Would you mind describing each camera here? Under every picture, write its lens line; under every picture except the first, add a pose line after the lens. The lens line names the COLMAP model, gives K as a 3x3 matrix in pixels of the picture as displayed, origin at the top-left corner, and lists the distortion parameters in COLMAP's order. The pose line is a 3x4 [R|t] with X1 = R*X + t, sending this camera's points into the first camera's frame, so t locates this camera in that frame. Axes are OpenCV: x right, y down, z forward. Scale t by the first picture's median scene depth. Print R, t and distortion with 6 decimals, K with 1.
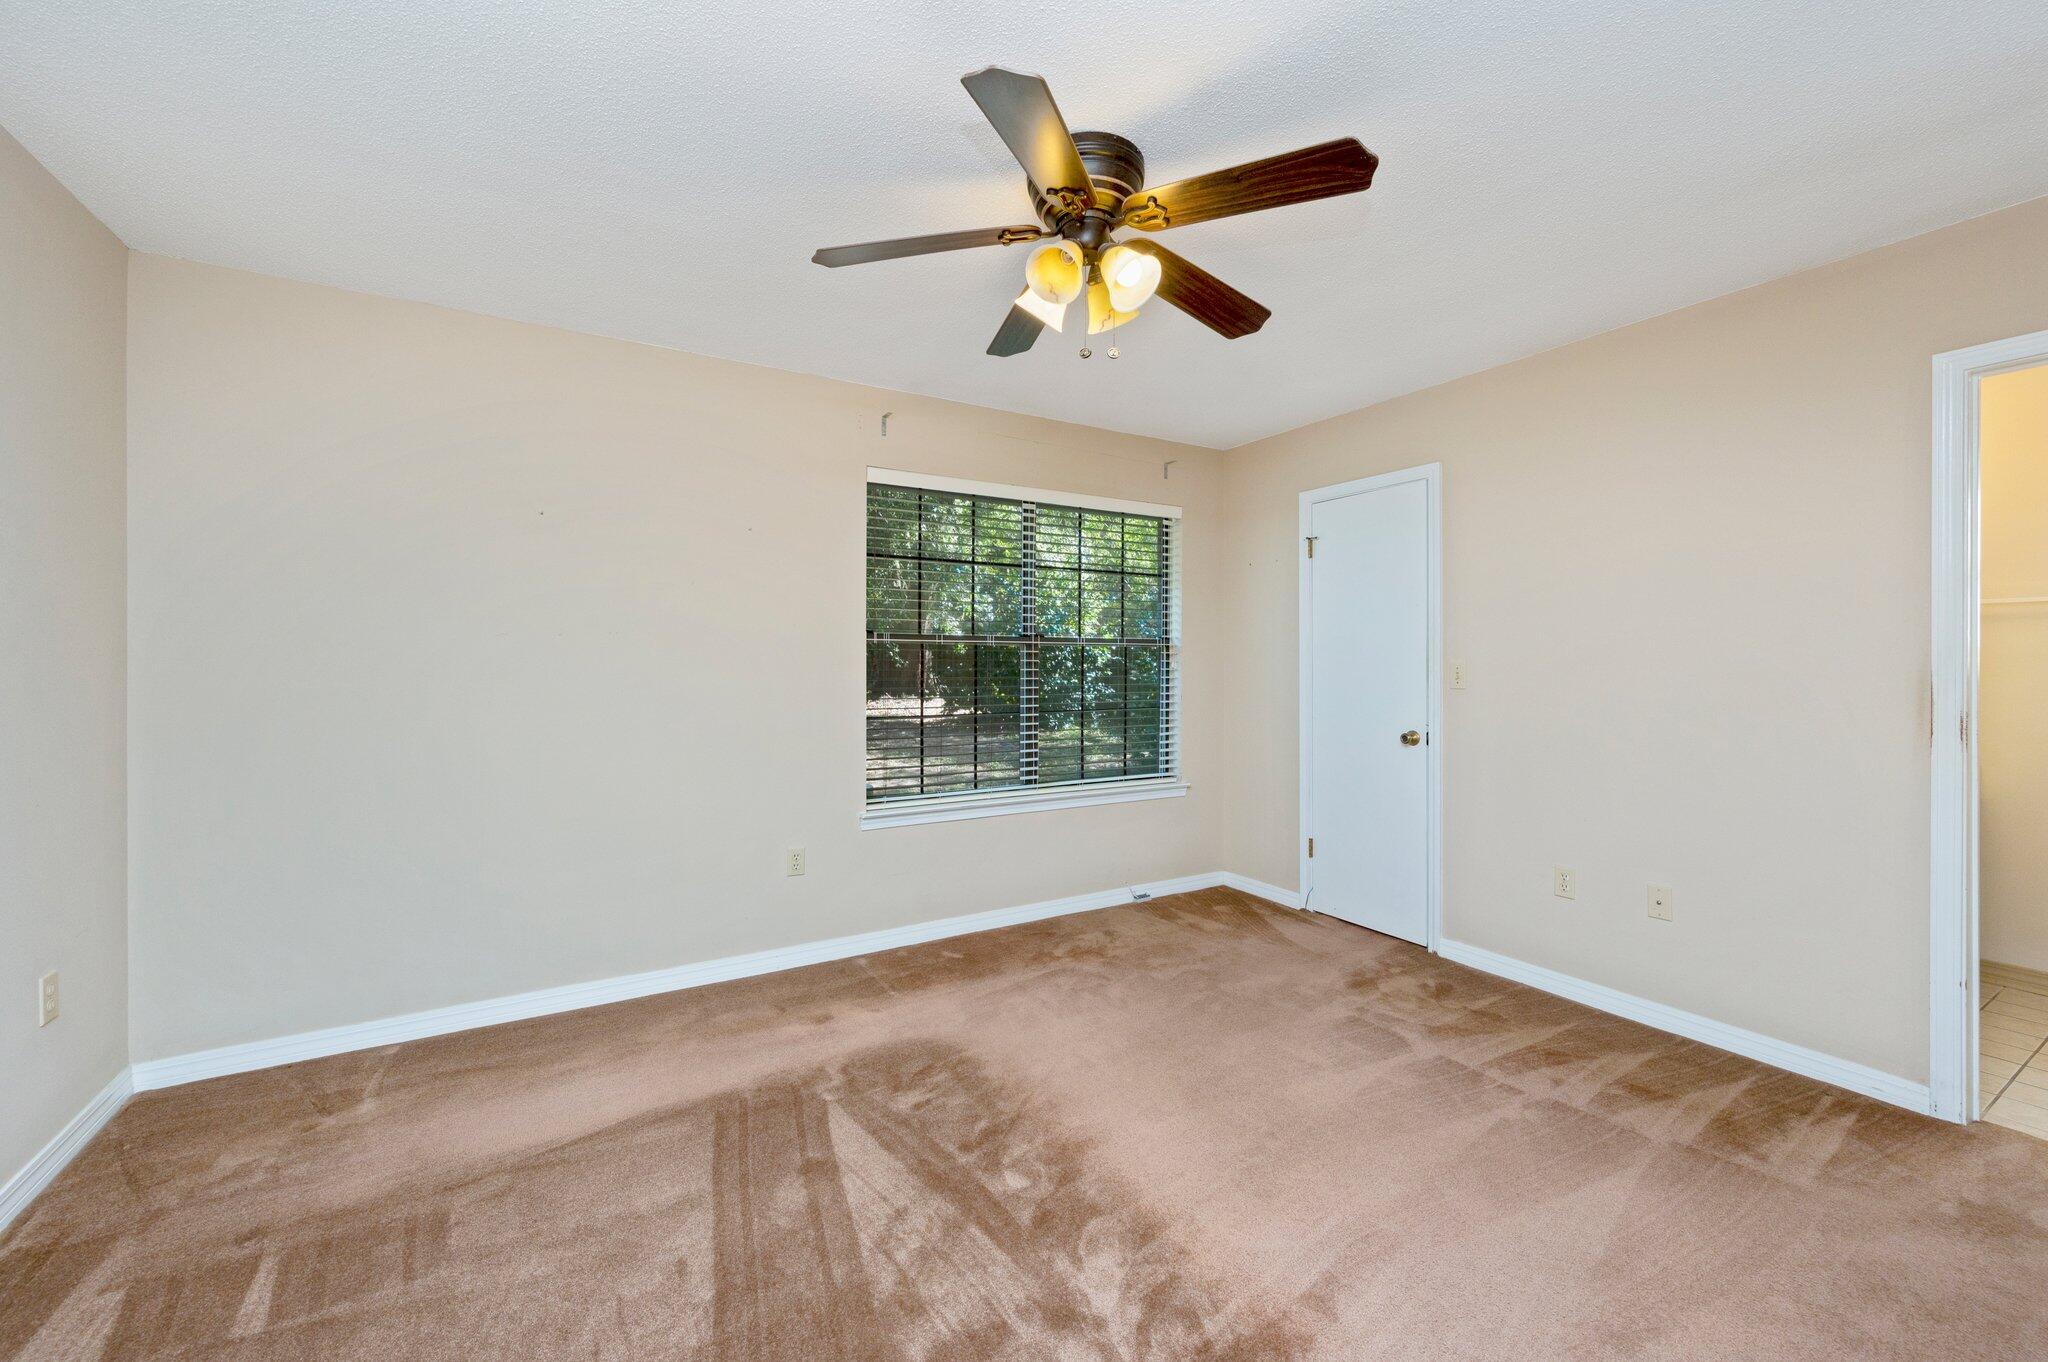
lens RADIAL K [[803.3, 0, 1013.3], [0, 803.3, 671.1], [0, 0, 1]] dist [-0.001279, -0.000134]
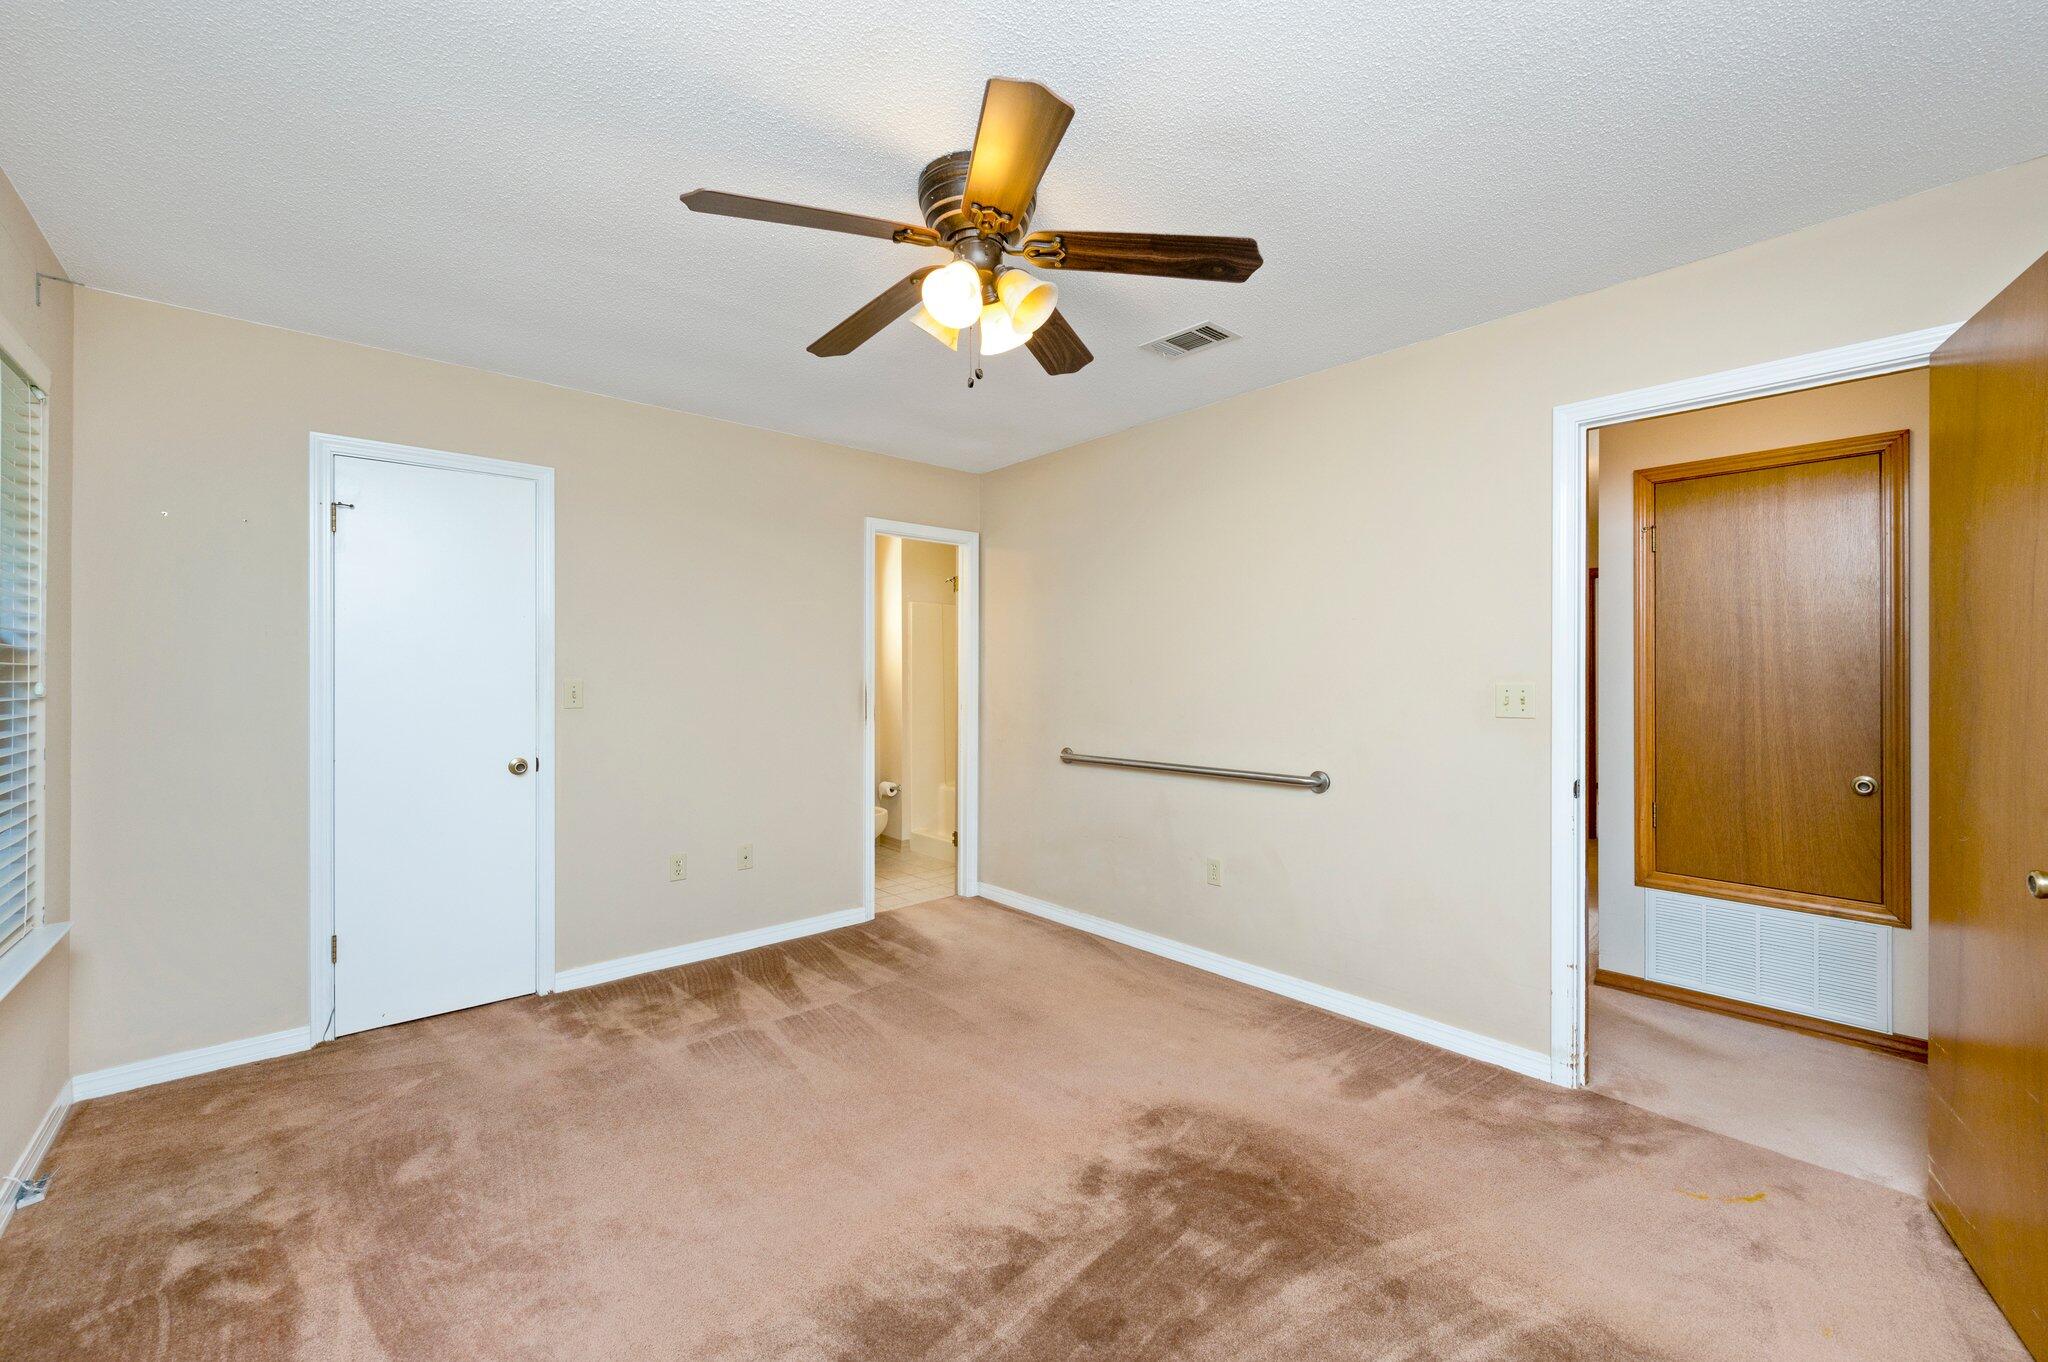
lens RADIAL K [[803.3, 0, 1011.7], [0, 803.3, 679.3], [0, 0, 1]] dist [-0.001279, -0.000134]
pose [[-0.191019, 0.001245, 0.981586, -0.486811], [0.008363, 0.999965, 0.000359, -0.009951], [-0.981551, 0.008277, -0.191023, 0.636246]]
